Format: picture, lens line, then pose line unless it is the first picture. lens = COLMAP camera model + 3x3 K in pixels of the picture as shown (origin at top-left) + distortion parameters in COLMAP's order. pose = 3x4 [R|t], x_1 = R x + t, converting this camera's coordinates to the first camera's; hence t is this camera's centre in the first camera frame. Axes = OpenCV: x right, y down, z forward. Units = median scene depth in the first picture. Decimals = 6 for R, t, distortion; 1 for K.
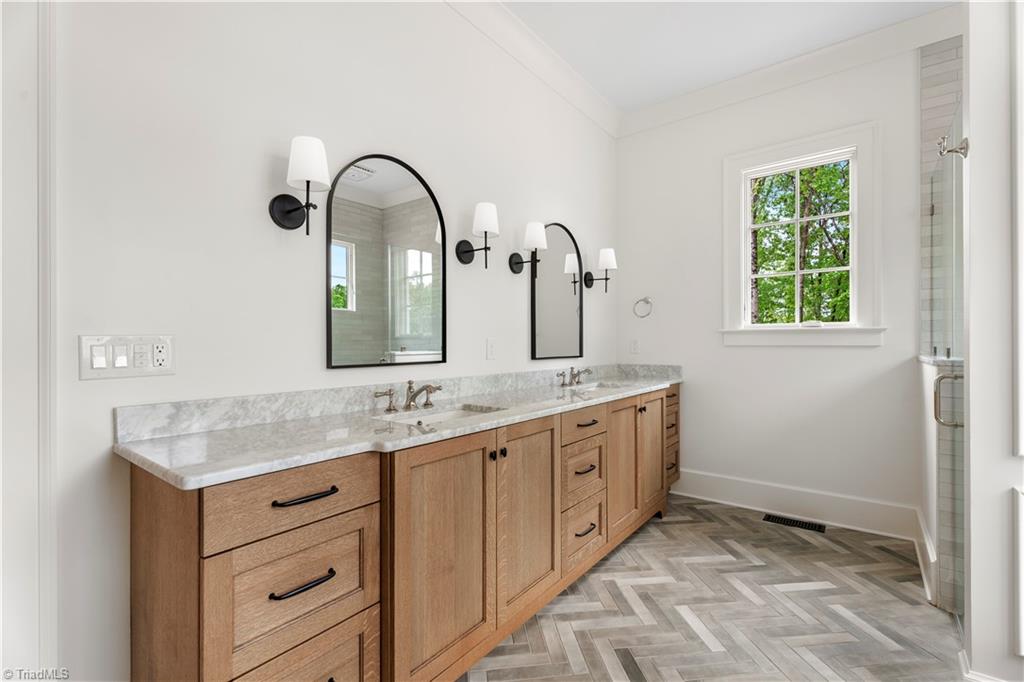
lens RADIAL K [[461.6, 0, 515.9], [0, 461.6, 342.3], [0, 0, 1]] dist [-0.000556, -0.000115]
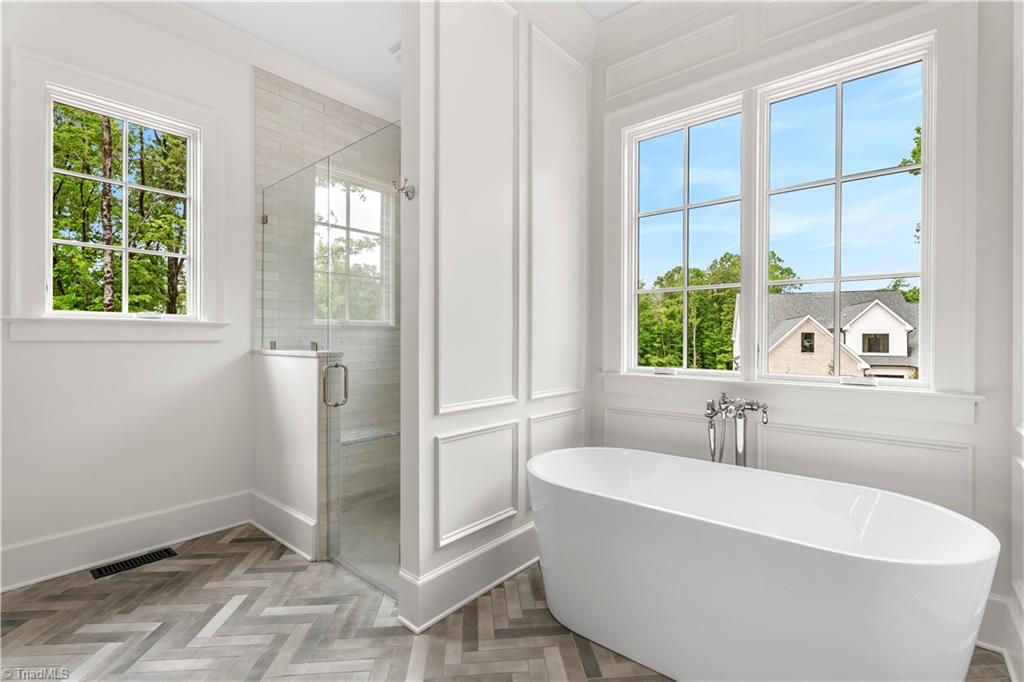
lens RADIAL K [[461.6, 0, 516.4], [0, 461.6, 341.9], [0, 0, 1]] dist [-0.000556, -0.000115]
pose [[0.040094, -0.004683, 0.999185, -0.202730], [-0.004493, 0.999978, 0.004867, 0.002092], [-0.999186, -0.004685, 0.040072, 0.364456]]
